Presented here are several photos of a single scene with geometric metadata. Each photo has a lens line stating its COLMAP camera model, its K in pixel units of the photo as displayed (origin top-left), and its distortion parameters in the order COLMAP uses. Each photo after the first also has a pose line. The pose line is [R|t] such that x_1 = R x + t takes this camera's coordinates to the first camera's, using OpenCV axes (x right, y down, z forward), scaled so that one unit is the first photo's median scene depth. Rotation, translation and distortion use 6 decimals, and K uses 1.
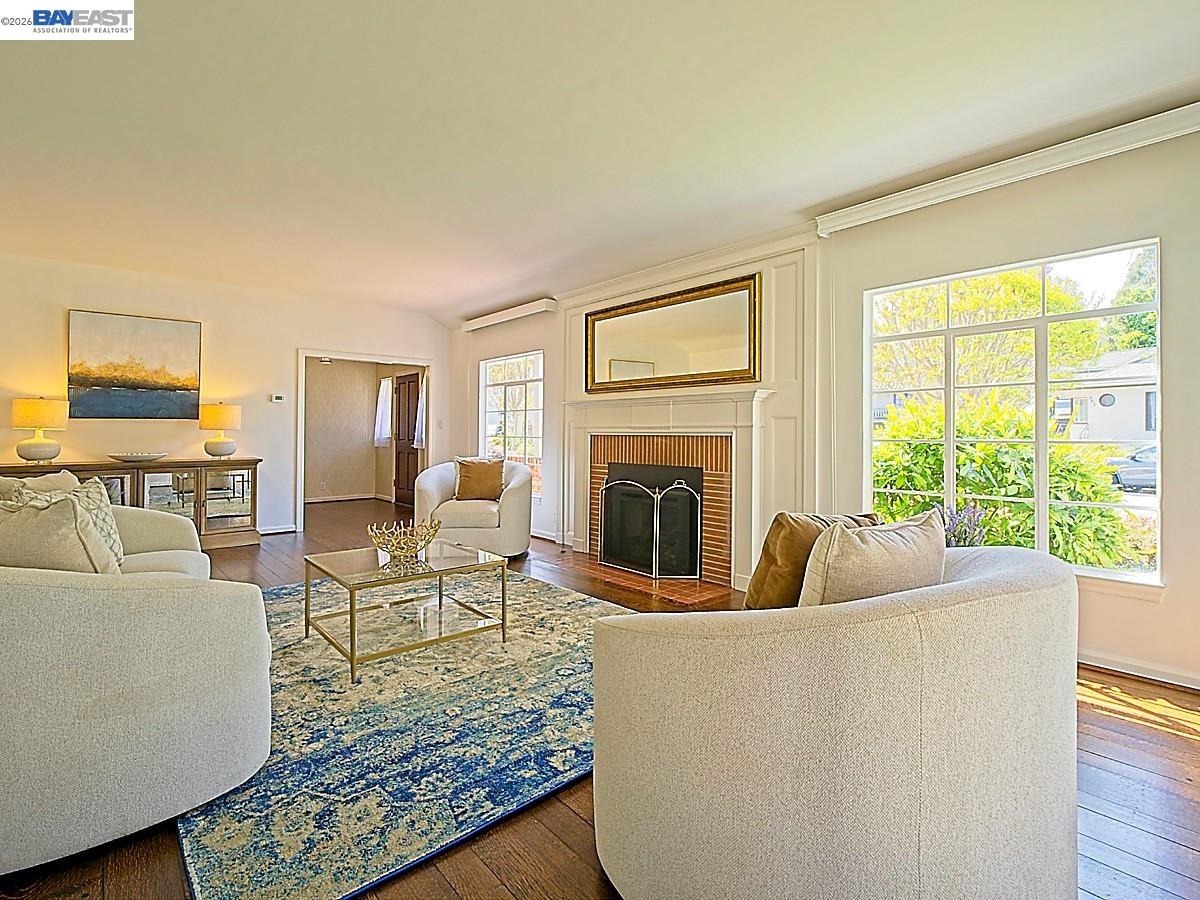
lens RADIAL K [[594.7, 0, 628.6], [0, 594.7, 427.9], [0, 0, 1]] dist [0.043757, 0.000135]
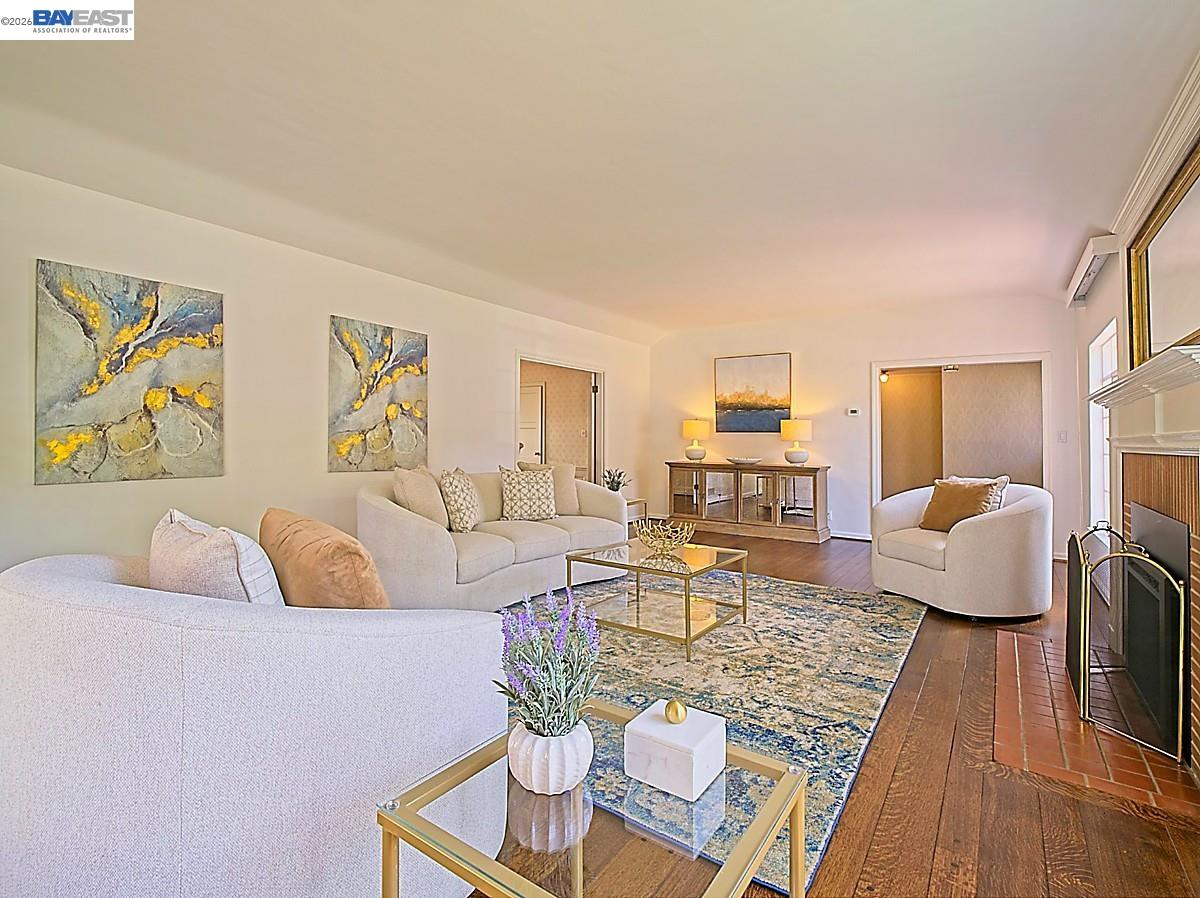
lens RADIAL K [[594.7, 0, 581.6], [0, 594.7, 436.6], [0, 0, 1]] dist [0.043757, 0.000135]
pose [[0.221176, -0.002038, -0.975232, 0.429956], [-0.006666, 0.999971, -0.003601, 0.001445], [0.975211, 0.007297, 0.221156, 0.384344]]
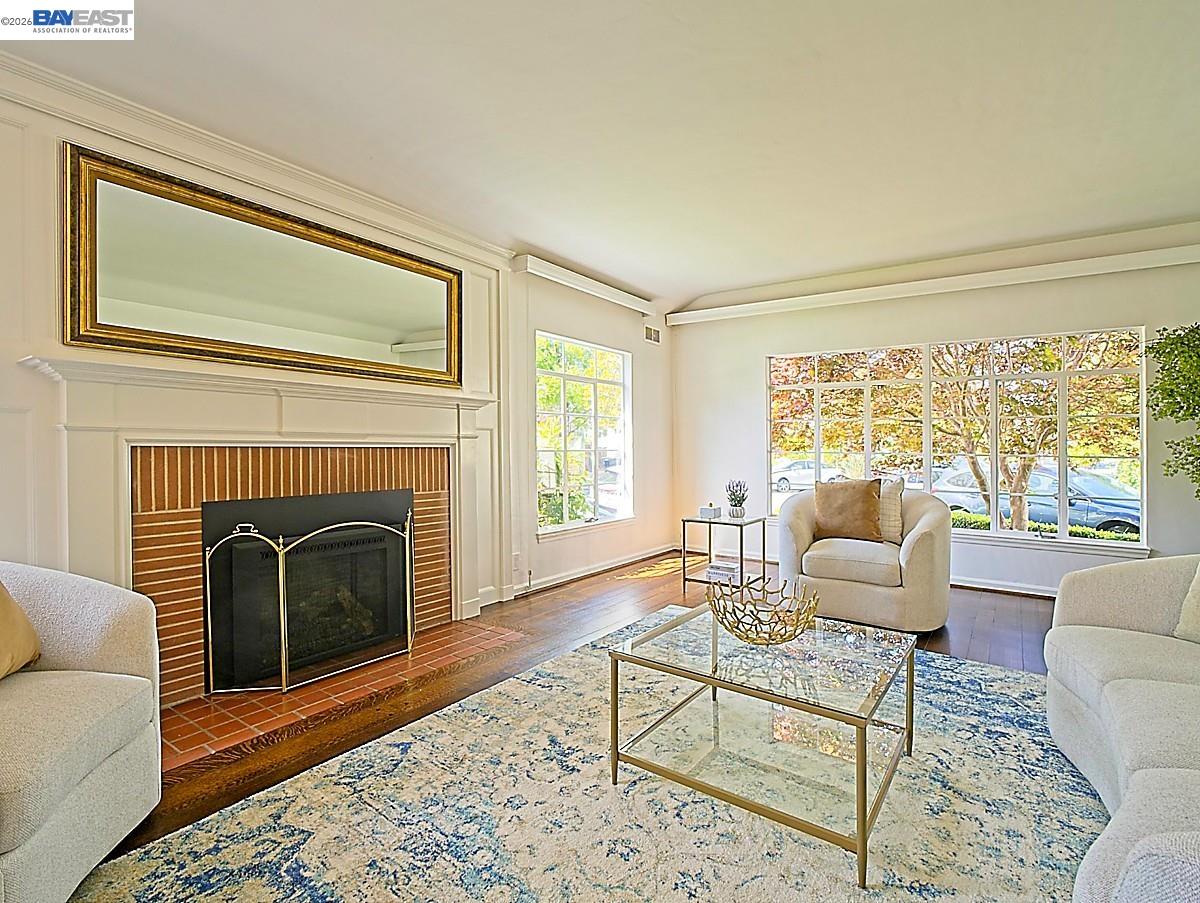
lens RADIAL K [[570.6, 0, 588.6], [0, 570.6, 458.1], [0, 0, 1]] dist [-0.012796, -0.000813]
pose [[-0.207467, -0.016330, 0.978106, -0.575756], [0.000886, 0.999857, 0.016881, 0.012867], [-0.978242, 0.004369, -0.207423, 0.828334]]
